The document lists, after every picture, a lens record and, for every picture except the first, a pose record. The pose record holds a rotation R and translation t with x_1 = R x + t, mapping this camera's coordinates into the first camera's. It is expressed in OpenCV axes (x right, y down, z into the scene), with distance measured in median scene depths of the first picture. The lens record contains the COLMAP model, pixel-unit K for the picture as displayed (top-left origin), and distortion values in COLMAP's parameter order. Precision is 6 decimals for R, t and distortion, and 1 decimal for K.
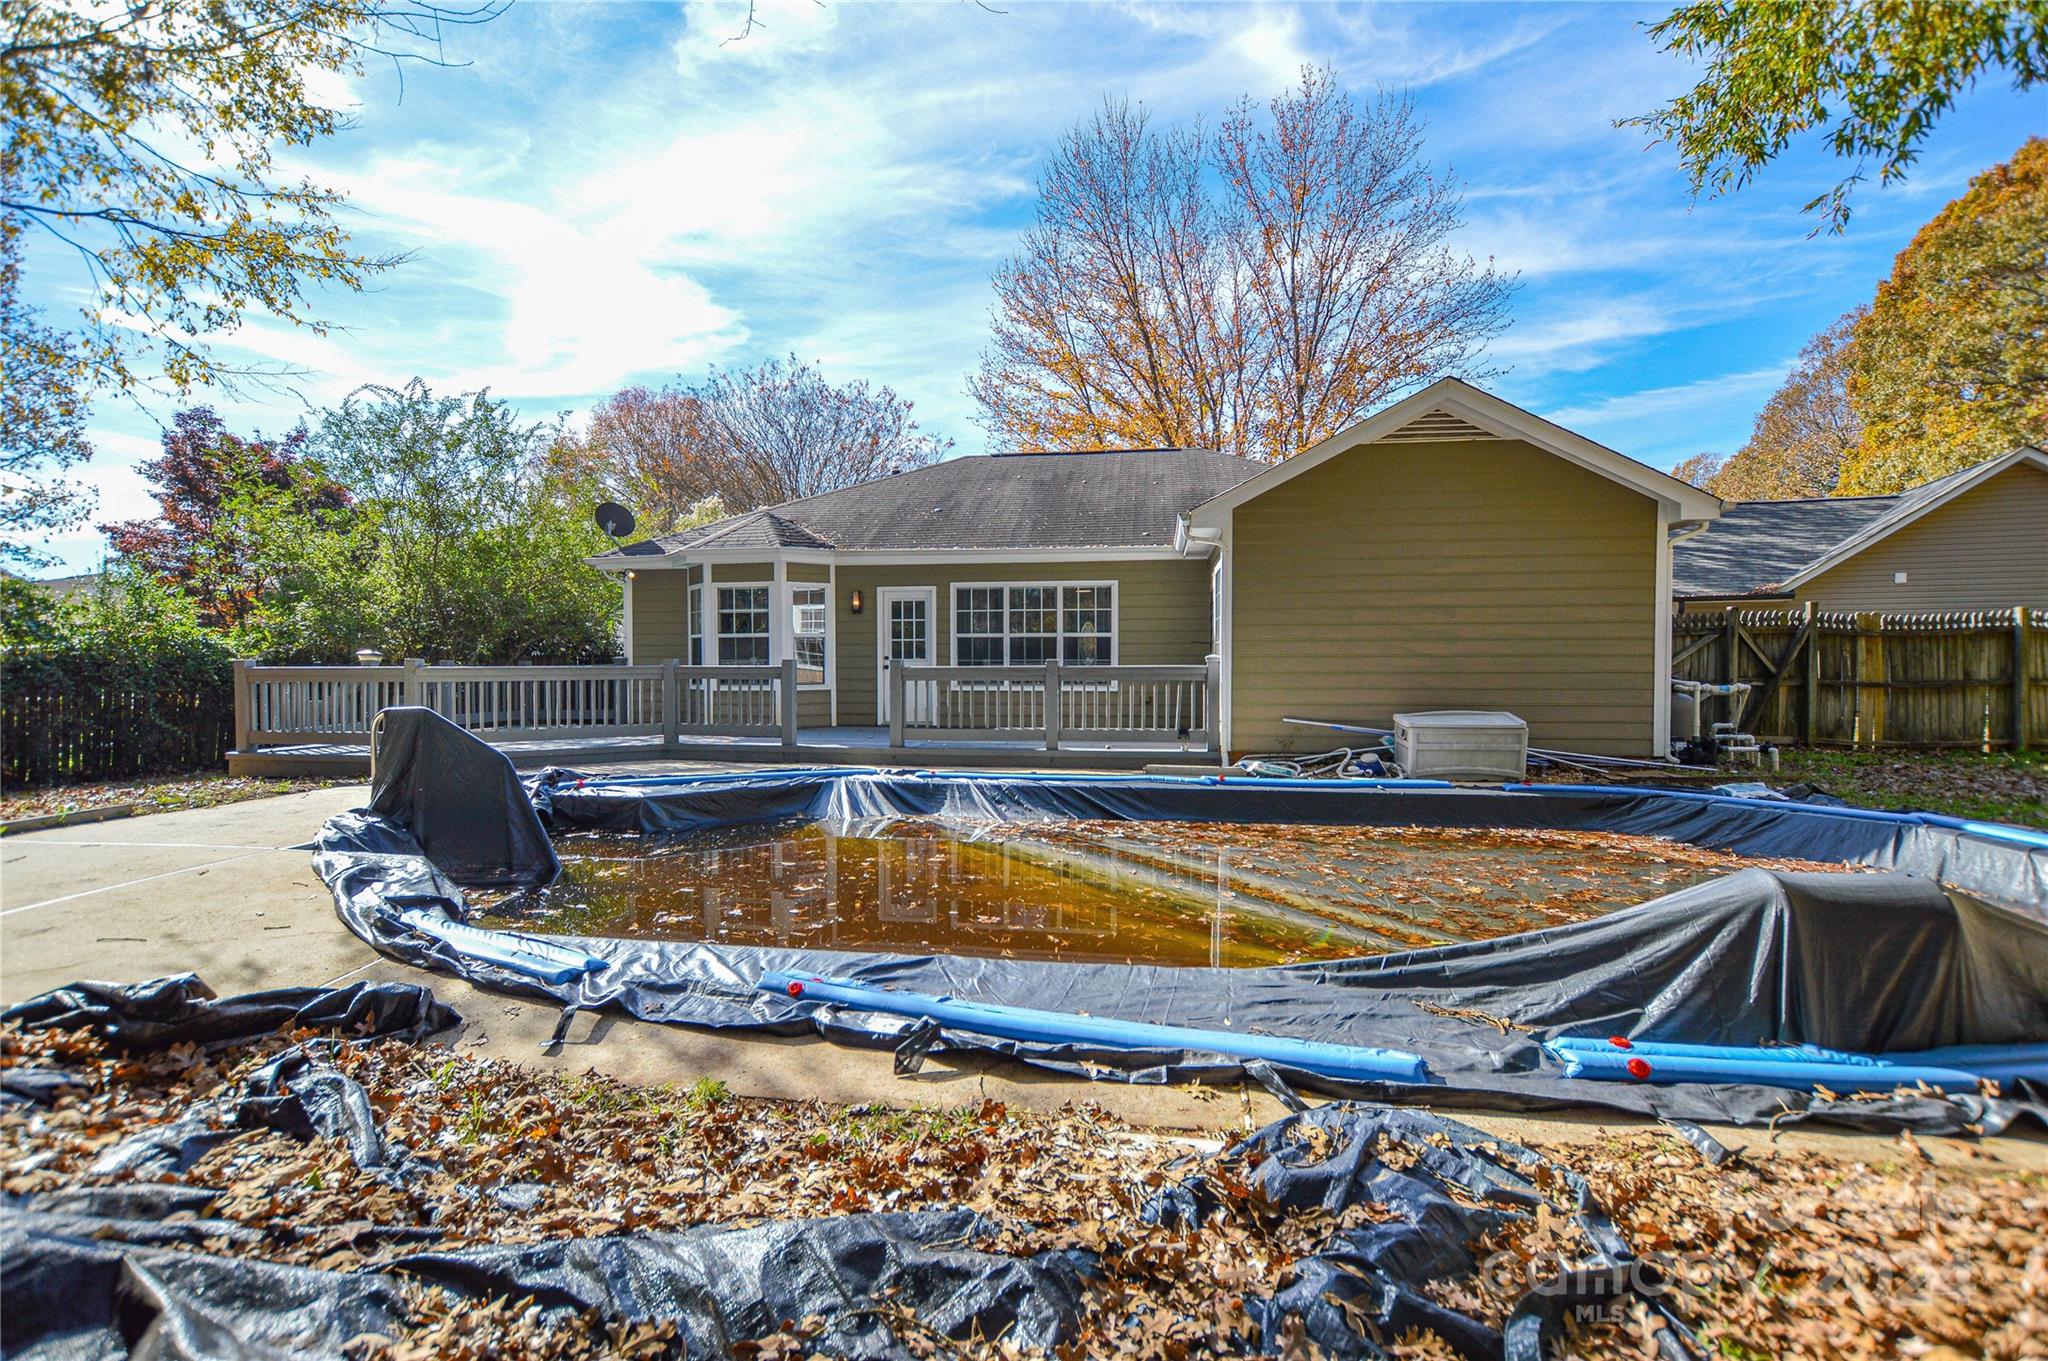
lens RADIAL K [[907.2, 0, 1024.0], [0, 907.2, 680.5], [0, 0, 1]] dist [-0.022169, 0.000375]
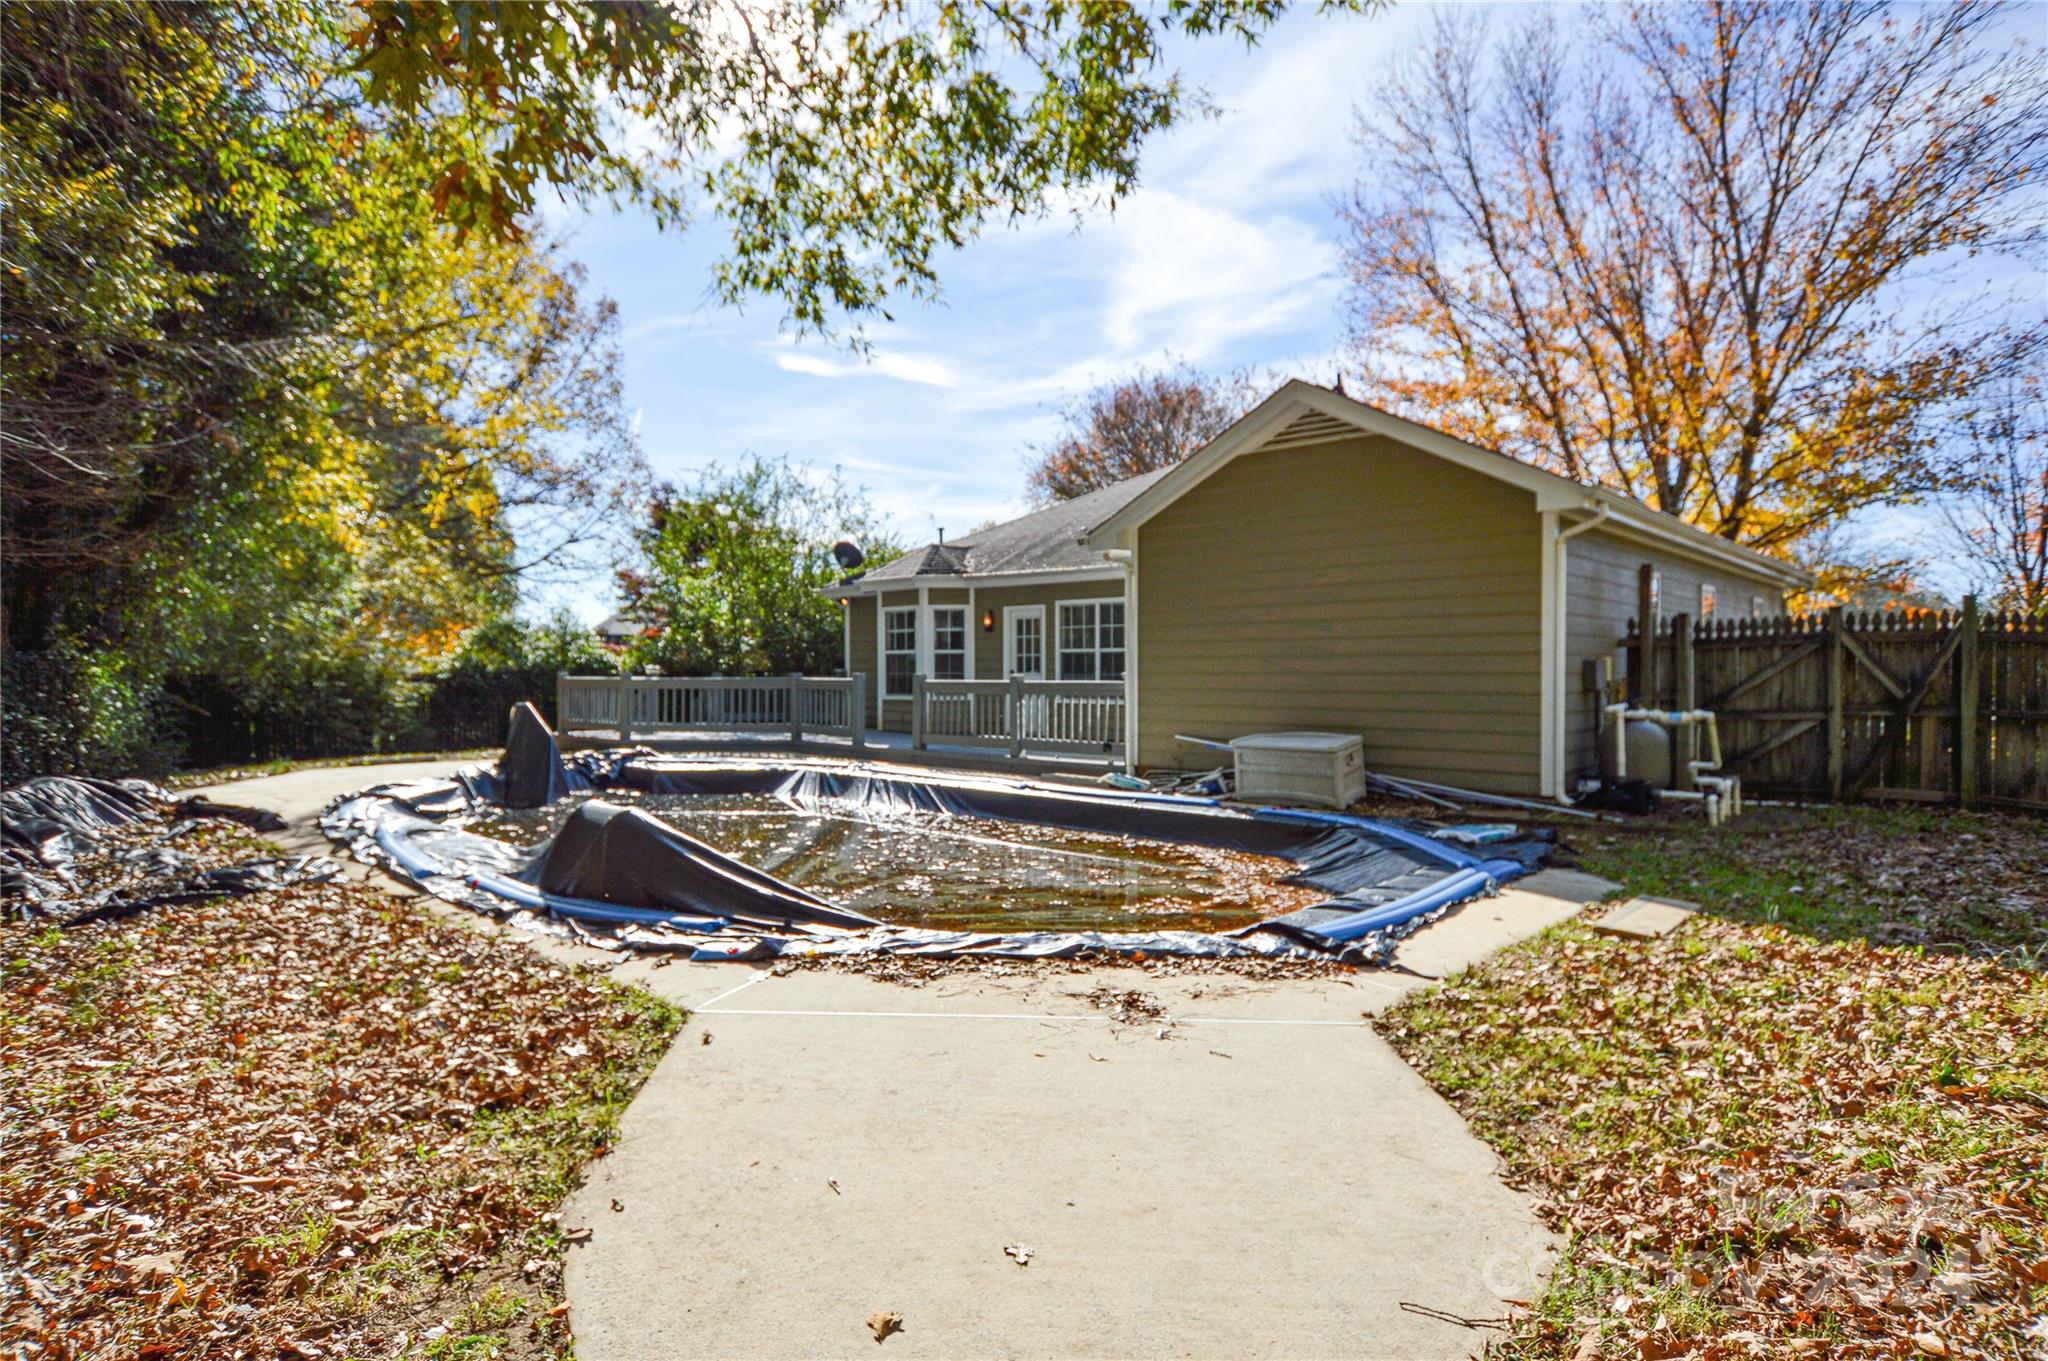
lens RADIAL K [[1122.1, 0, 1024.0], [0, 1122.1, 680.5], [0, 0, 1]] dist [-0.000016, -0.000005]
pose [[0.820566, 0.006979, -0.571510, 0.852302], [-0.013727, 0.999878, -0.007499, -0.006855], [0.571387, 0.013998, 0.820561, -0.117617]]
